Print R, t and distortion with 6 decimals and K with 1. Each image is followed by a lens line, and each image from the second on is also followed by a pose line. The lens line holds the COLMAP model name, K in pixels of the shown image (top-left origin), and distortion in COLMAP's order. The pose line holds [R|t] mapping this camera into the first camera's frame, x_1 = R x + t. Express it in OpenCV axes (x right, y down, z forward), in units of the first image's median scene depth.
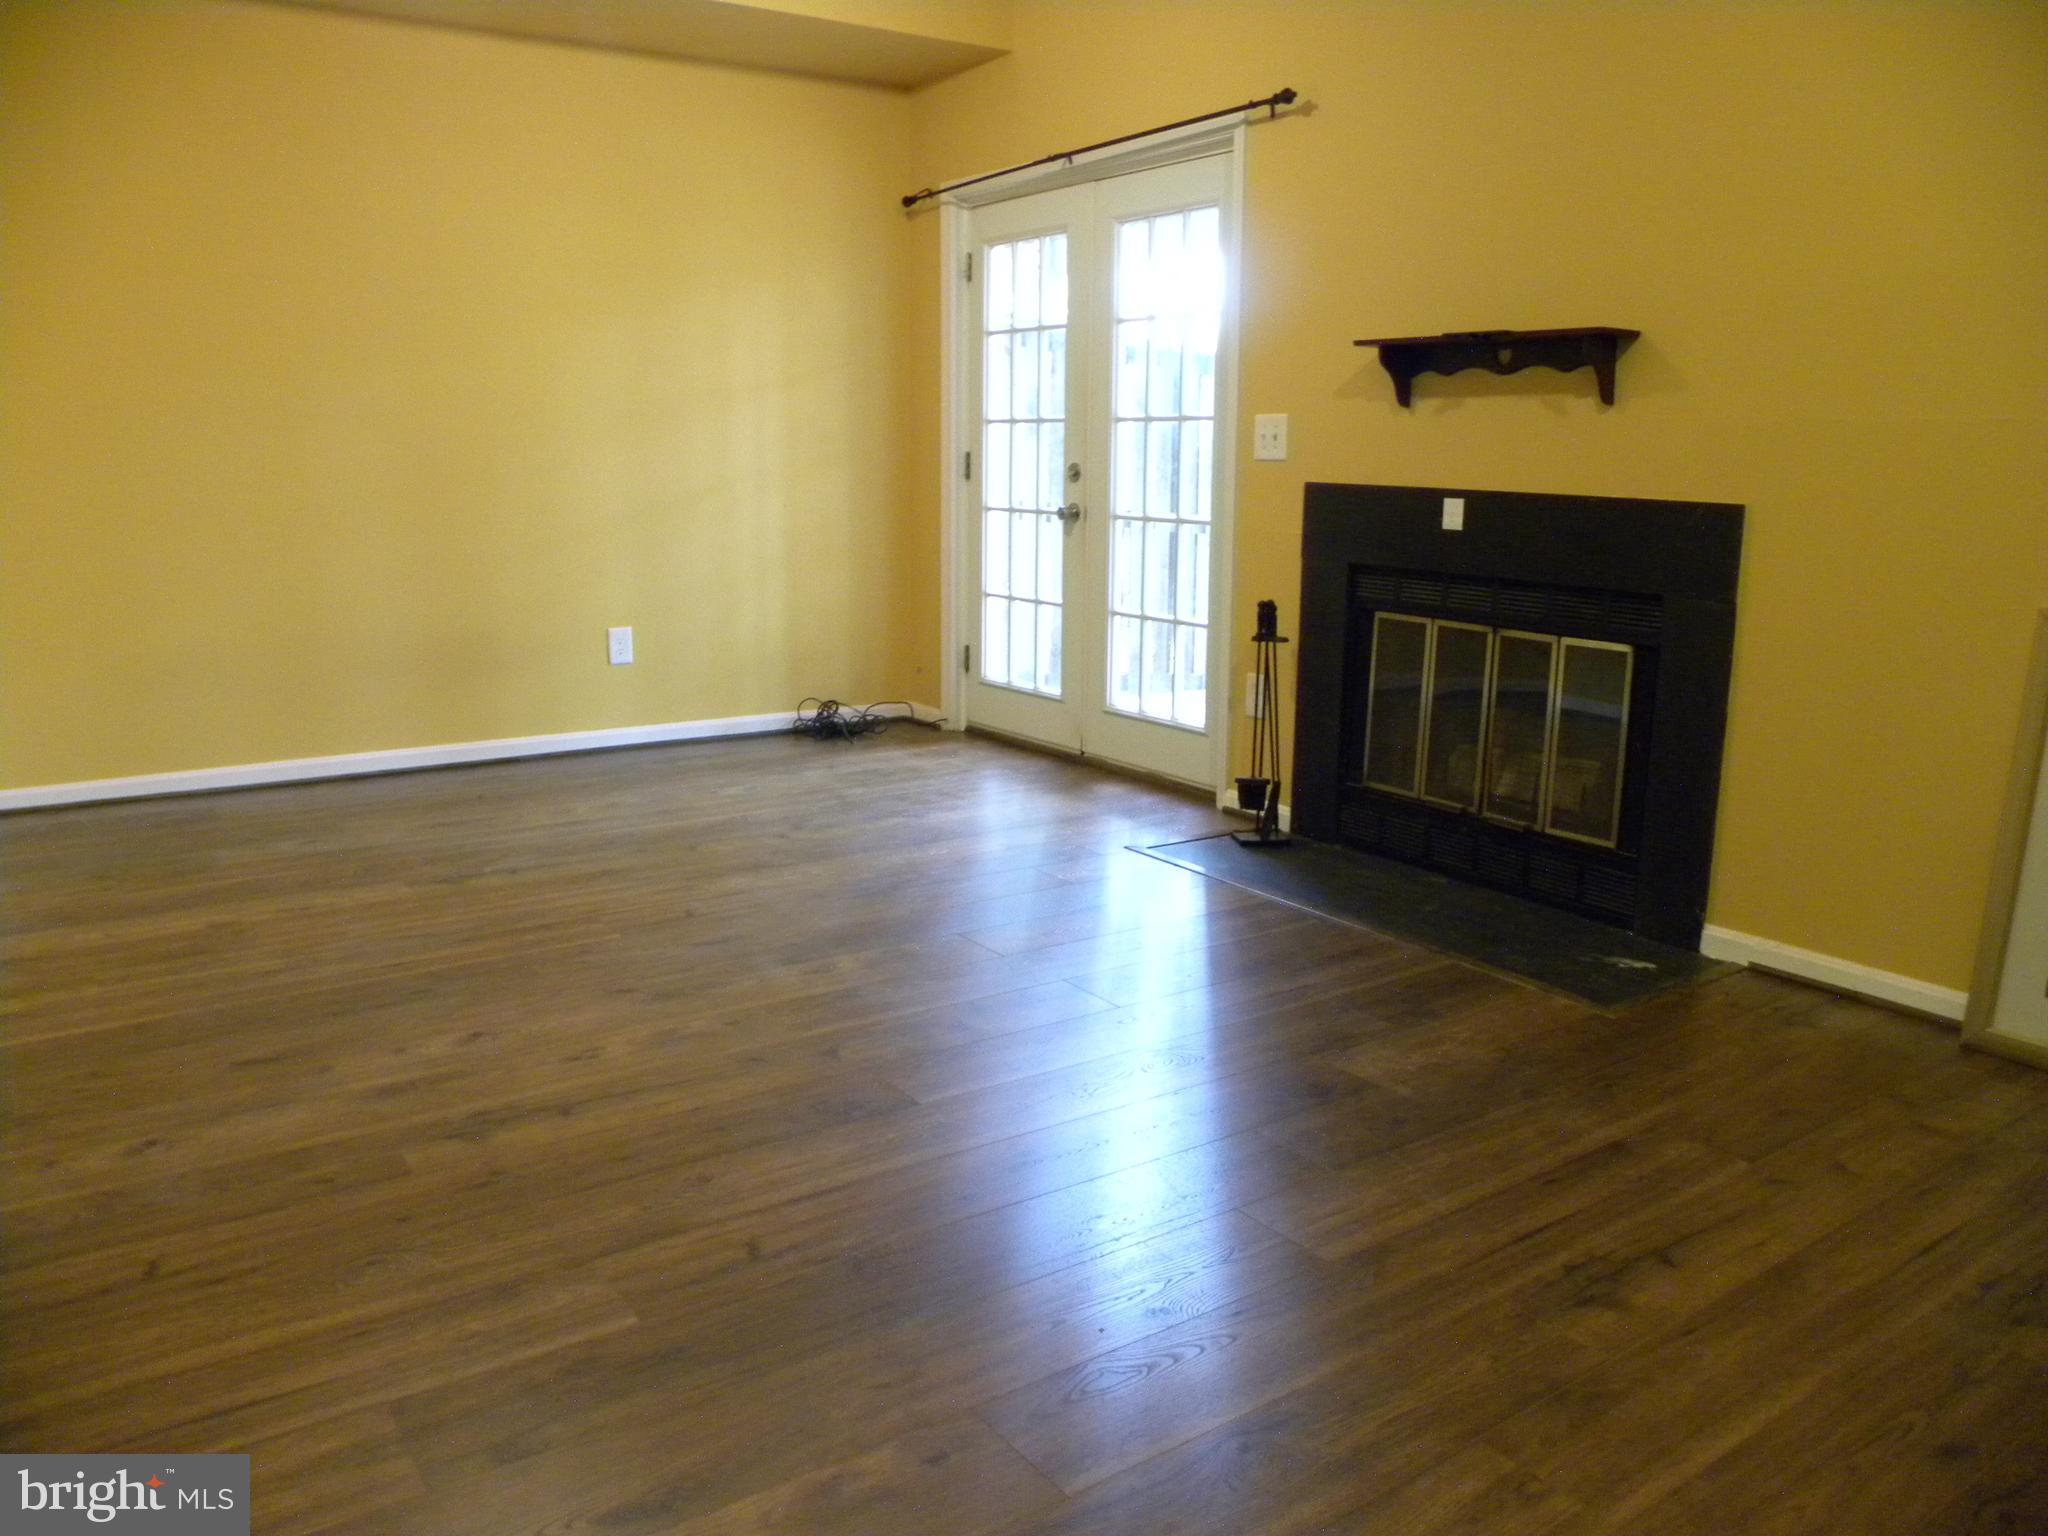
lens RADIAL K [[1533.3, 0, 1013.6], [0, 1533.3, 758.1], [0, 0, 1]] dist [-0.161551, 0.088484]
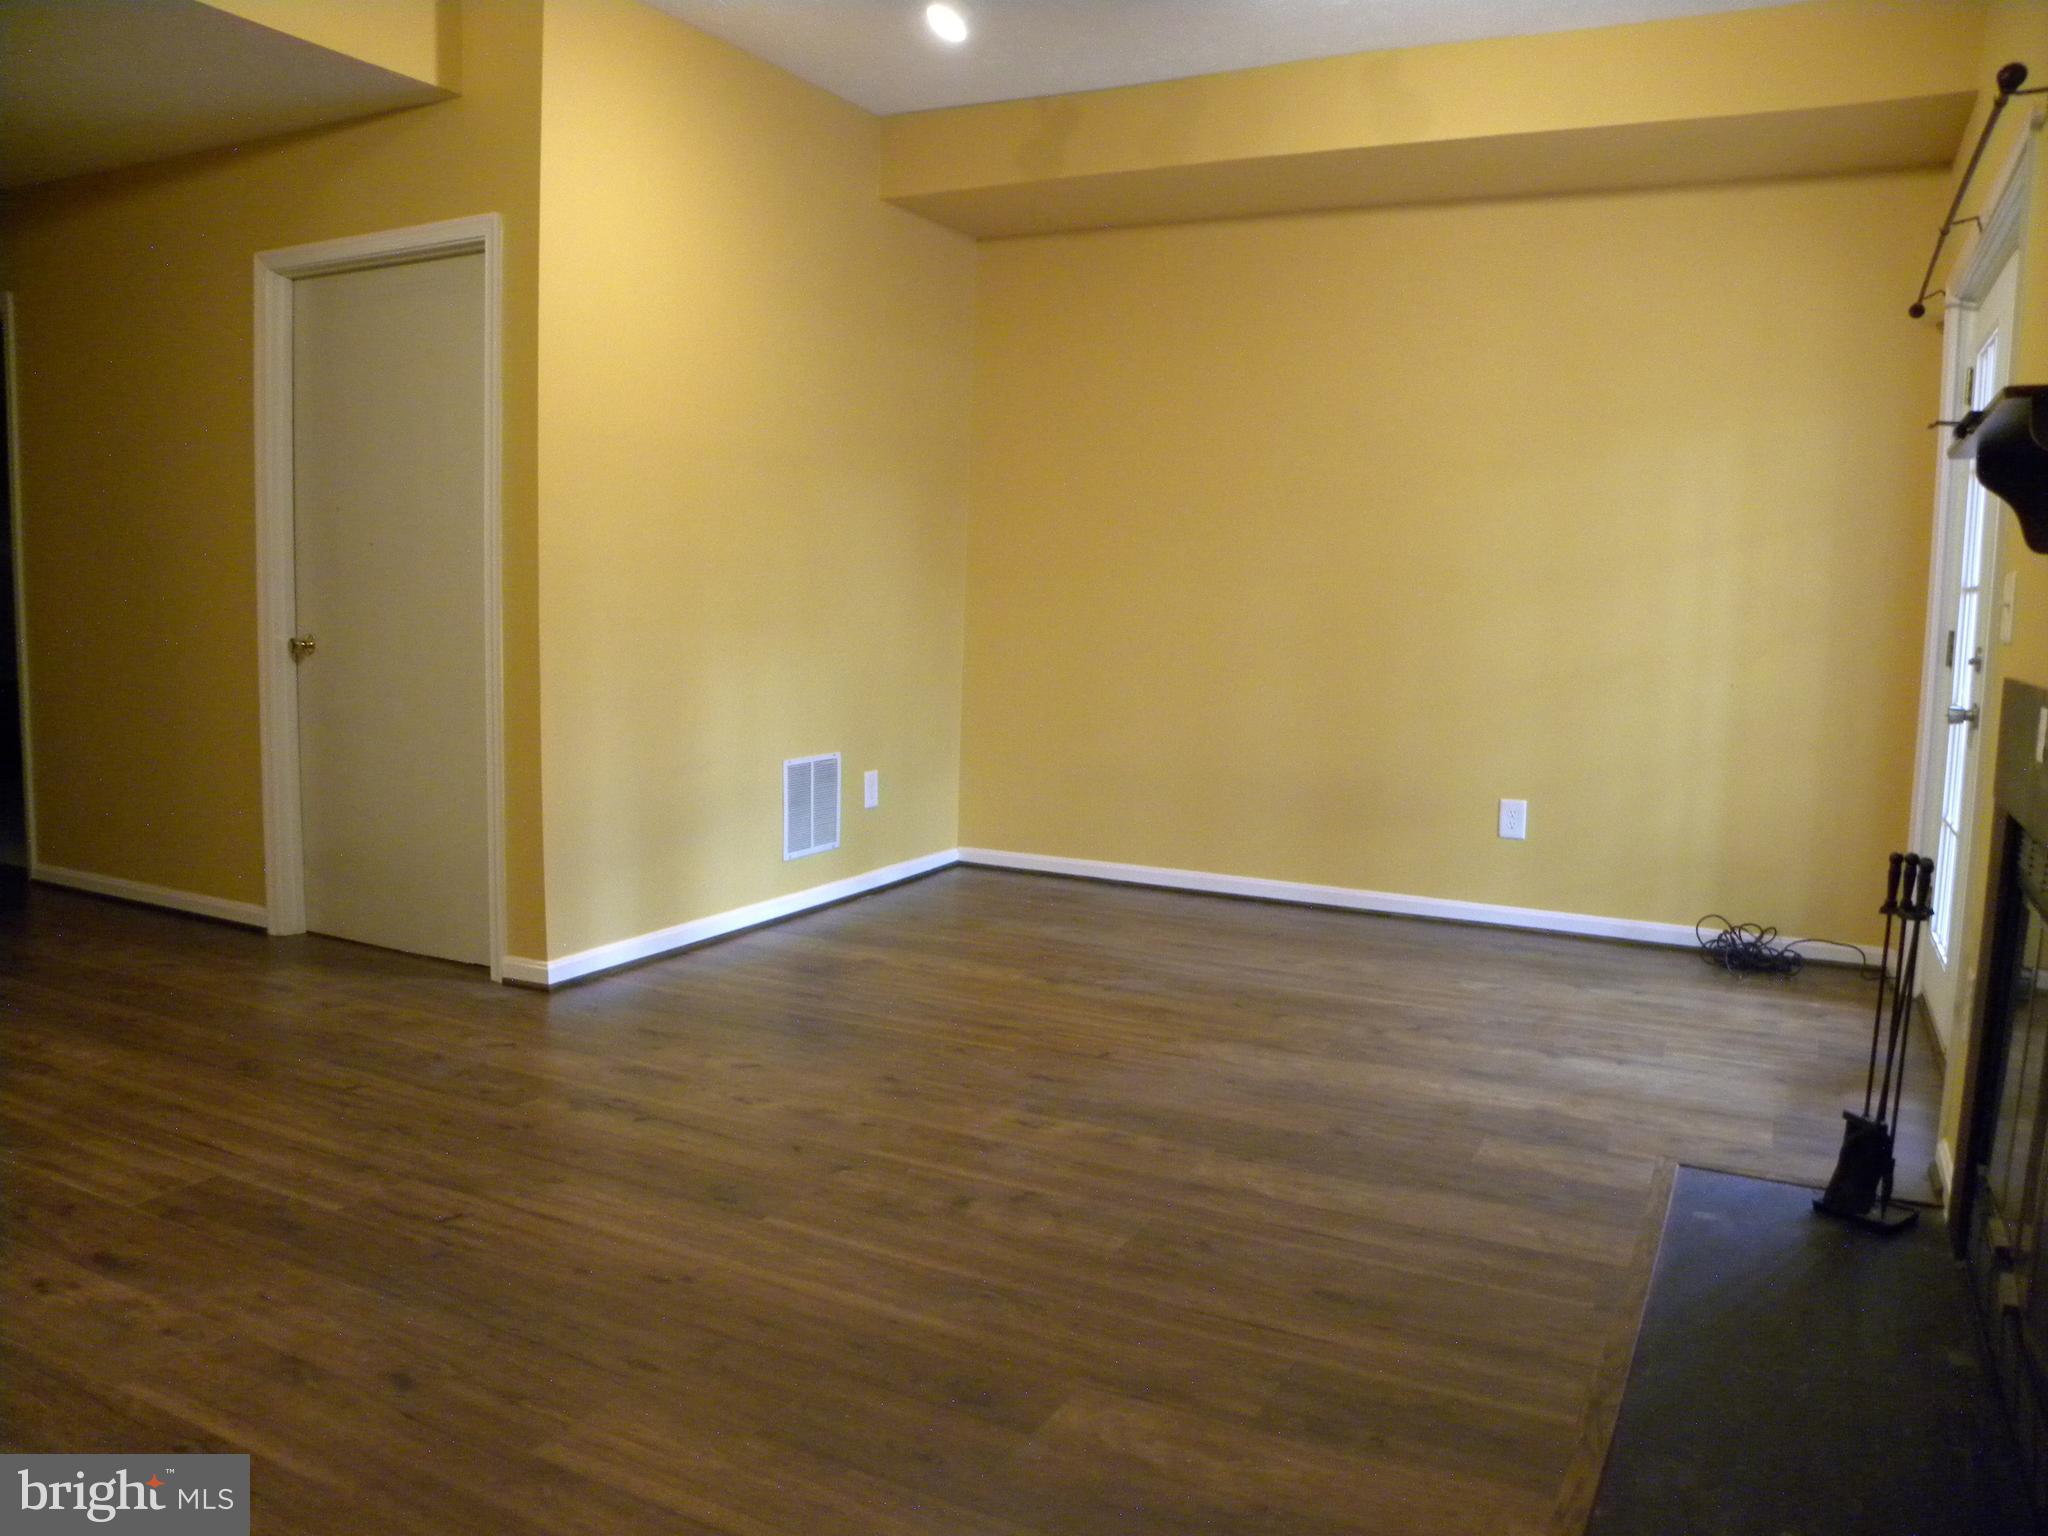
lens RADIAL K [[1545.5, 0, 1020.2], [0, 1545.5, 761.1], [0, 0, 1]] dist [-0.155557, 0.092337]
pose [[0.469594, 0.100081, -0.877192, 0.699607], [-0.193958, 0.980976, 0.008089, -0.096076], [0.861314, 0.166340, 0.480072, 0.464823]]
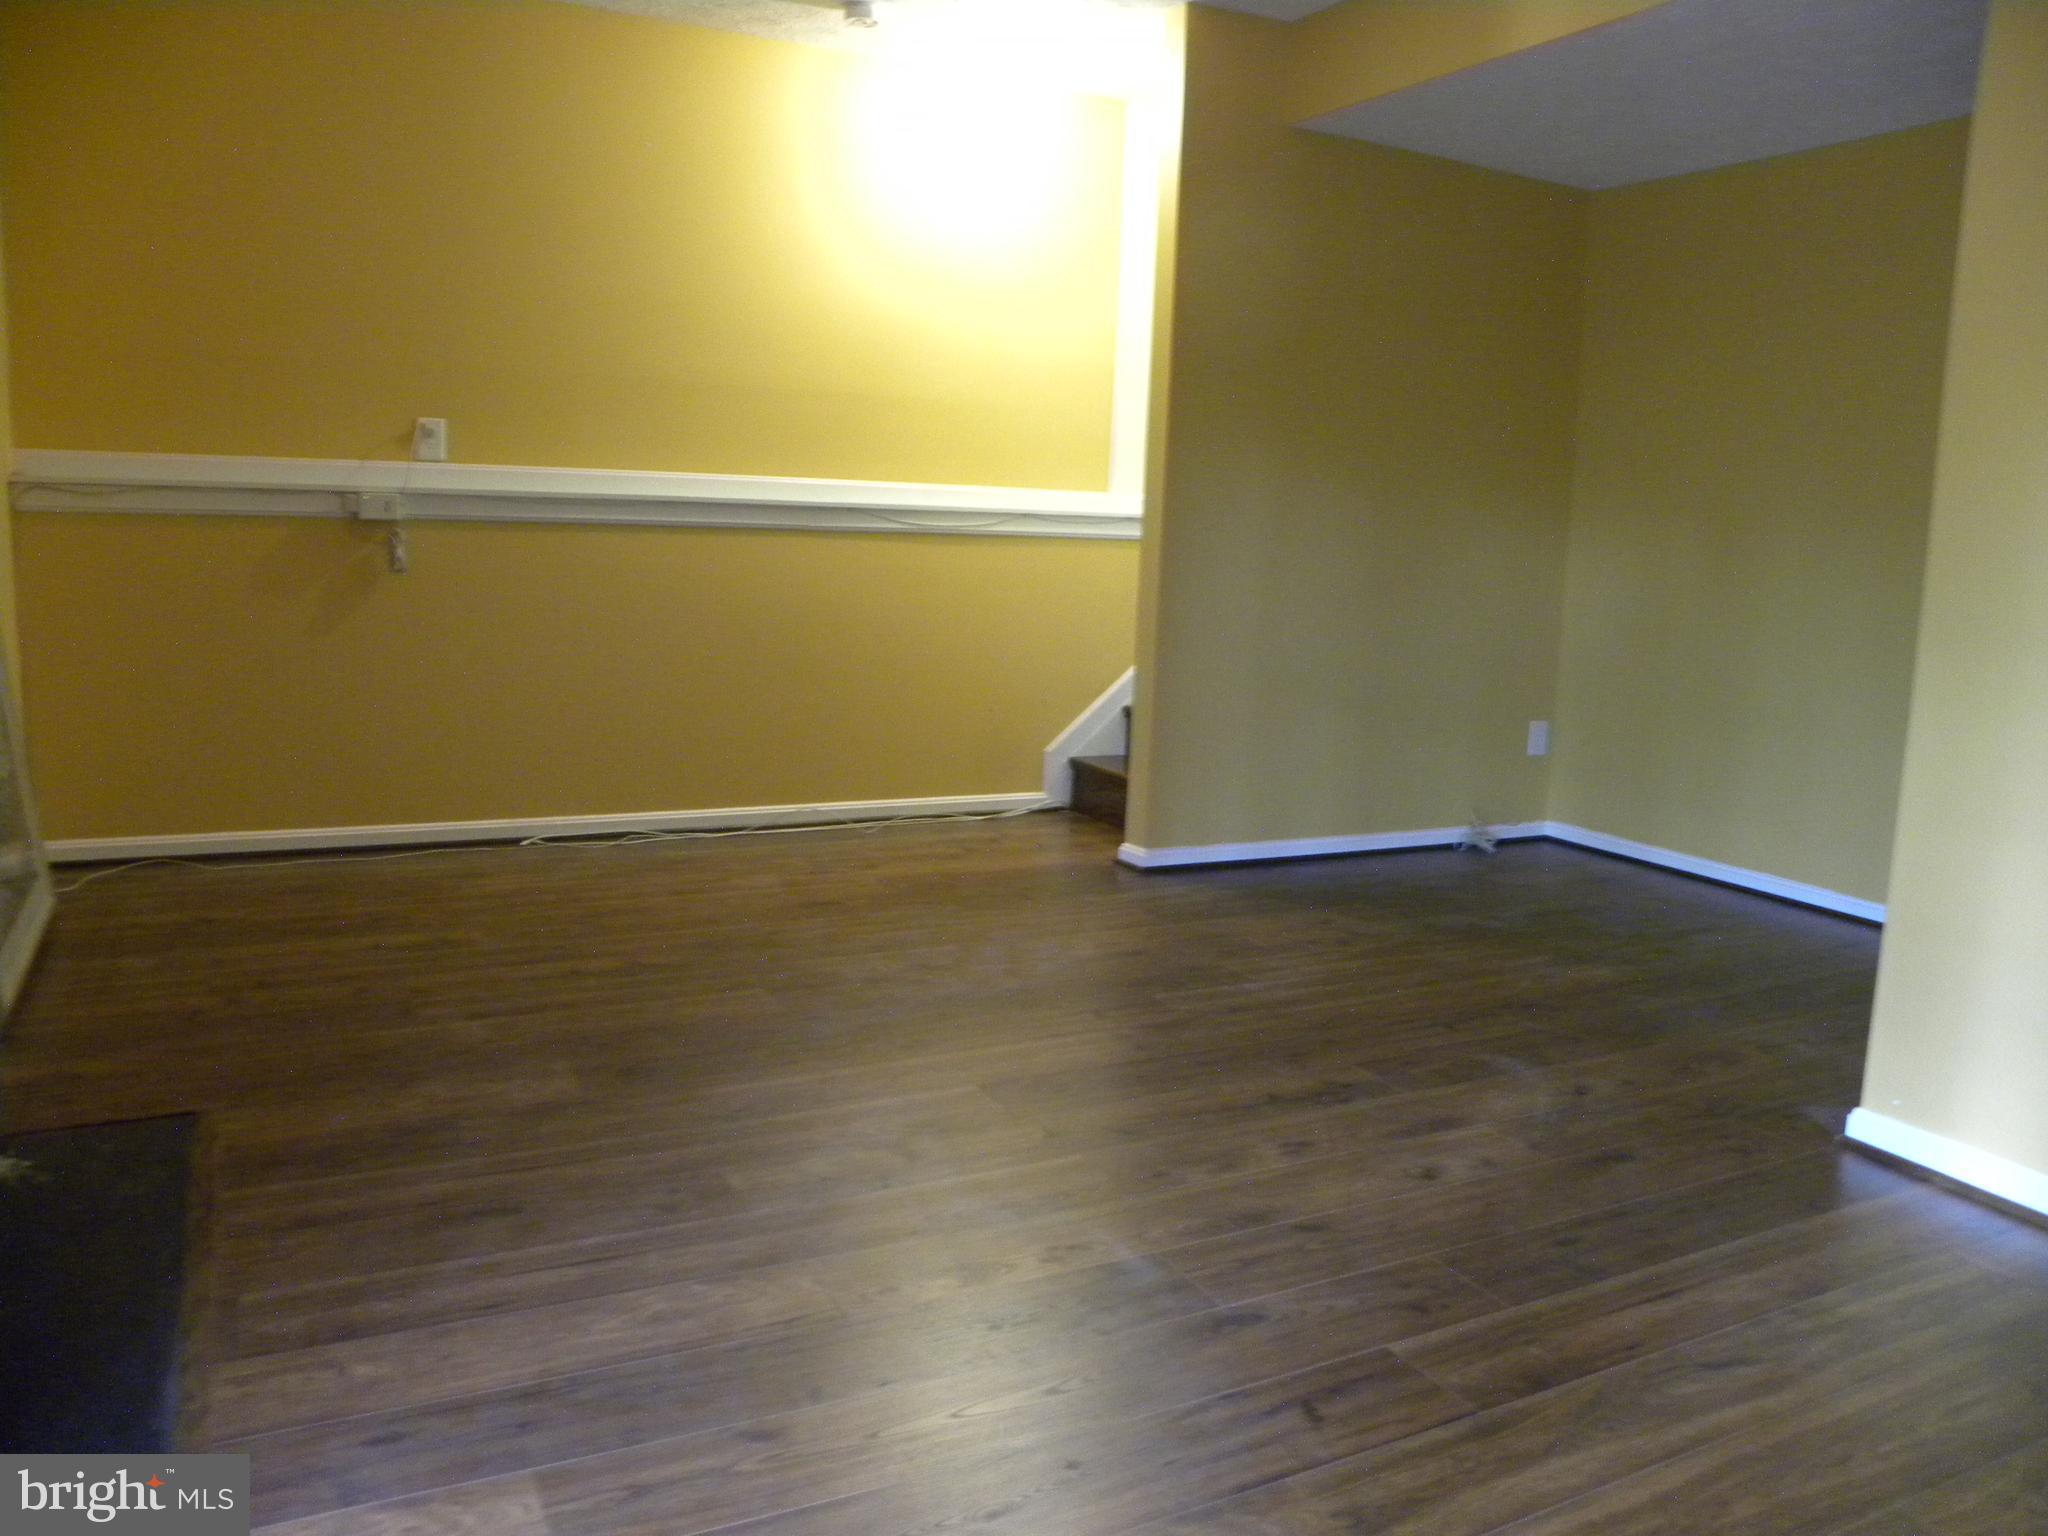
lens RADIAL K [[1545.5, 0, 1020.2], [0, 1545.5, 761.1], [0, 0, 1]] dist [-0.155557, 0.092337]
pose [[-0.990665, -0.067081, 0.118673, -0.171144], [-0.021841, 0.937406, 0.347552, -0.328108], [-0.134559, 0.341716, -0.930120, 1.562999]]
